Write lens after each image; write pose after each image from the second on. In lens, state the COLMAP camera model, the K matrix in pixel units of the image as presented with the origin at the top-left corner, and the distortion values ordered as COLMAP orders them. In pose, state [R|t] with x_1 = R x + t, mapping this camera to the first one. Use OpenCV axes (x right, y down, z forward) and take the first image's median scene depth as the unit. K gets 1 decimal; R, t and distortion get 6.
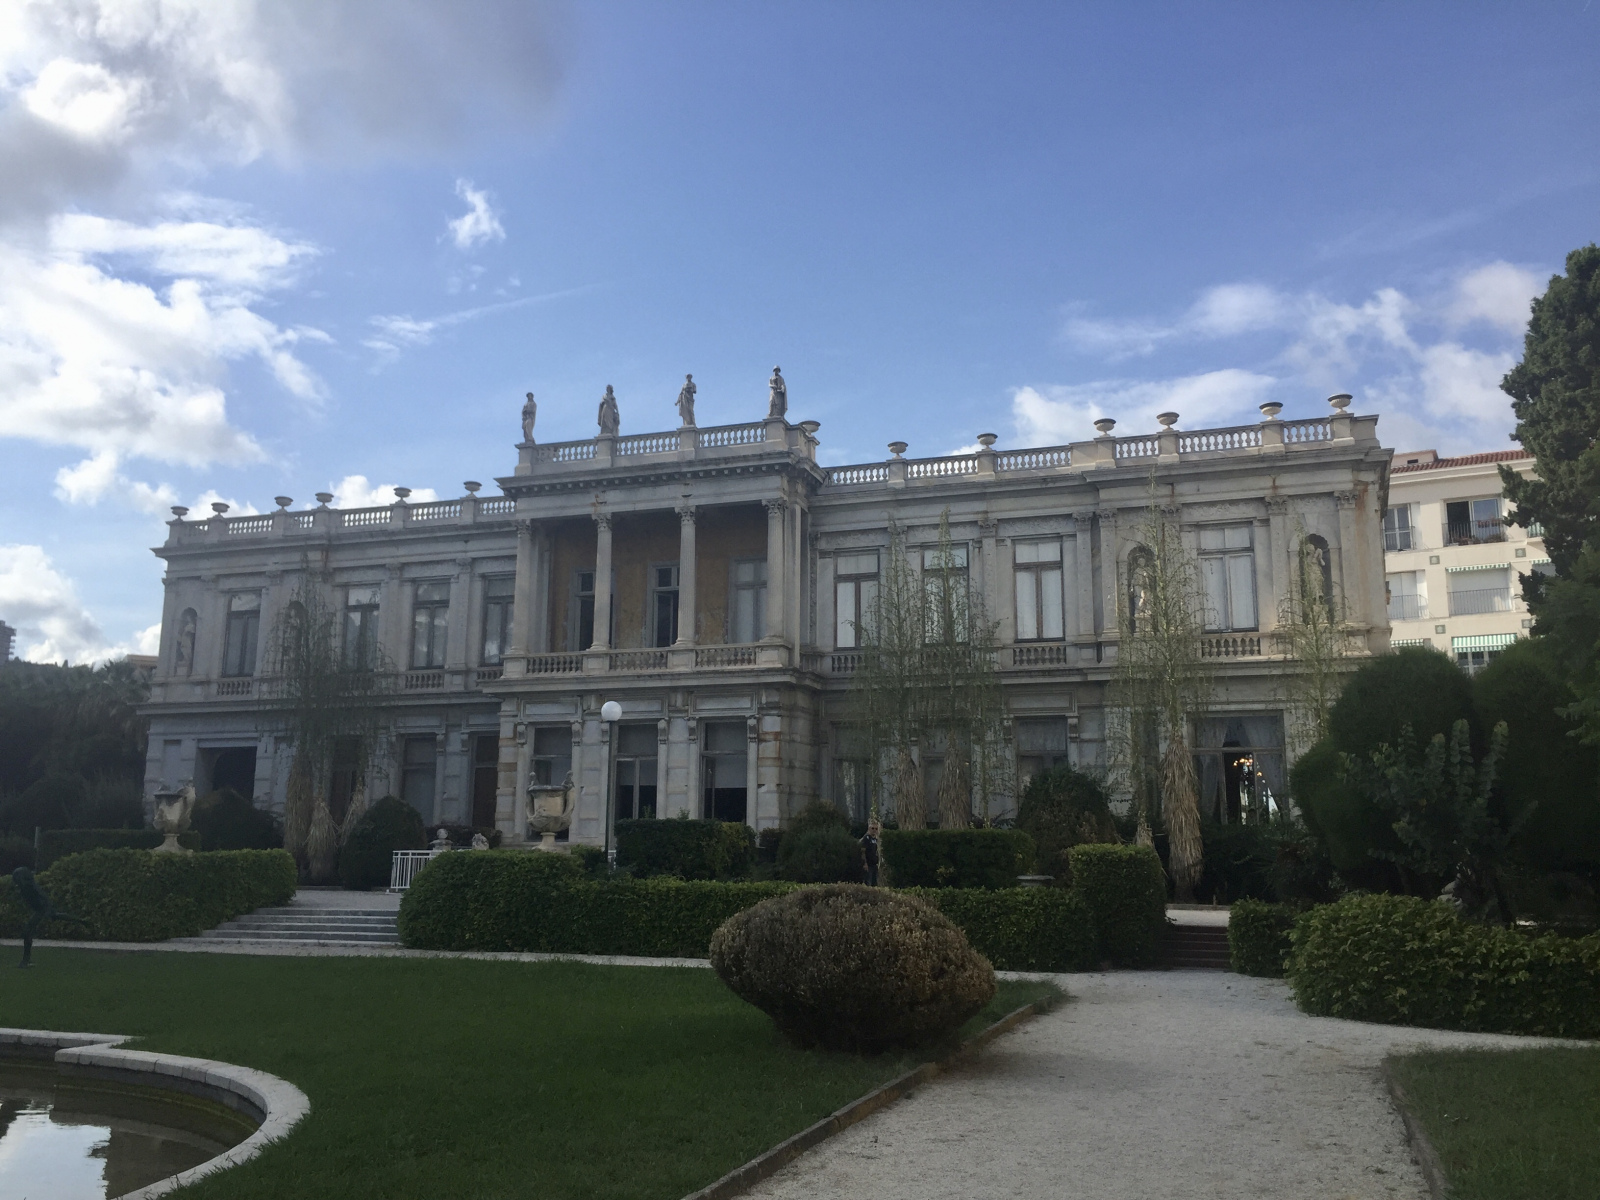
lens RADIAL K [[1359.3, 0, 800.0], [0, 1359.3, 600.0], [0, 0, 1]] dist [0.091827, -0.147919]
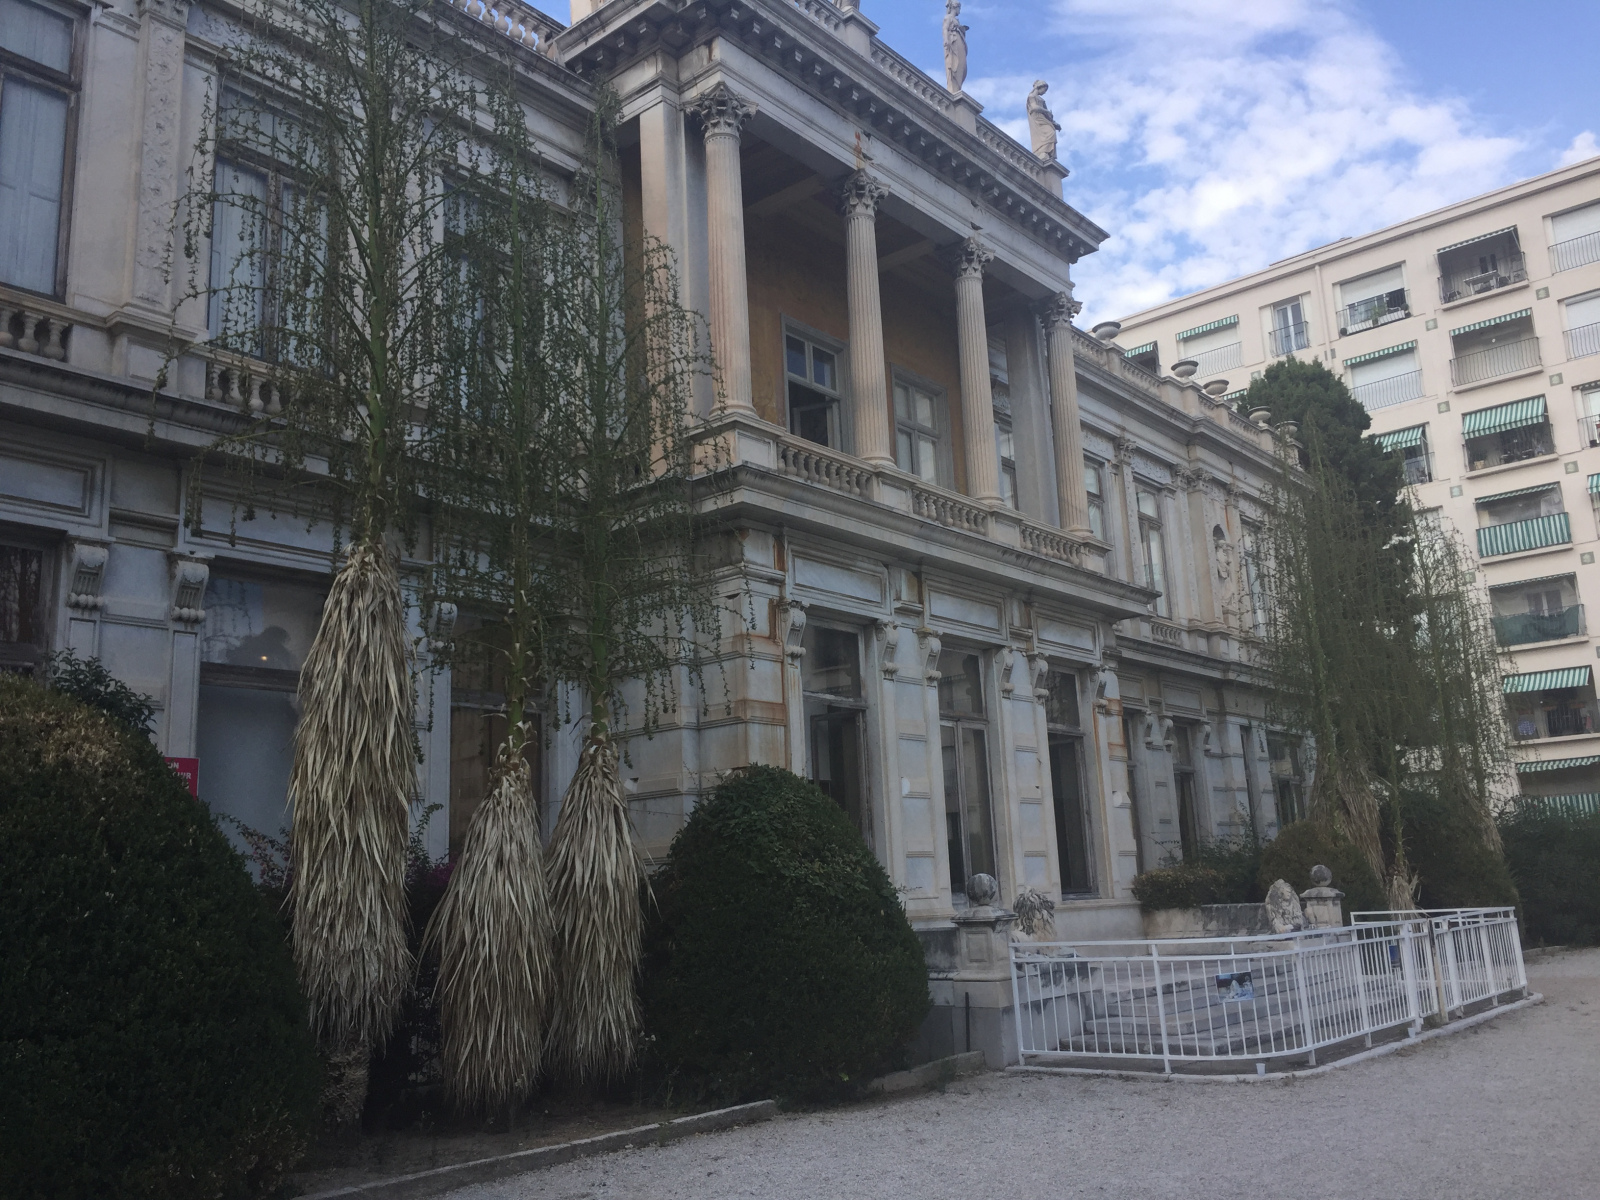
lens RADIAL K [[1359.3, 0, 800.0], [0, 1359.3, 600.0], [0, 0, 1]] dist [0.091827, -0.147919]
pose [[0.381581, 0.173541, 0.907899, -0.567258], [-0.133170, 0.982292, -0.131791, 0.143757], [-0.914692, -0.070616, 0.397934, 0.869917]]
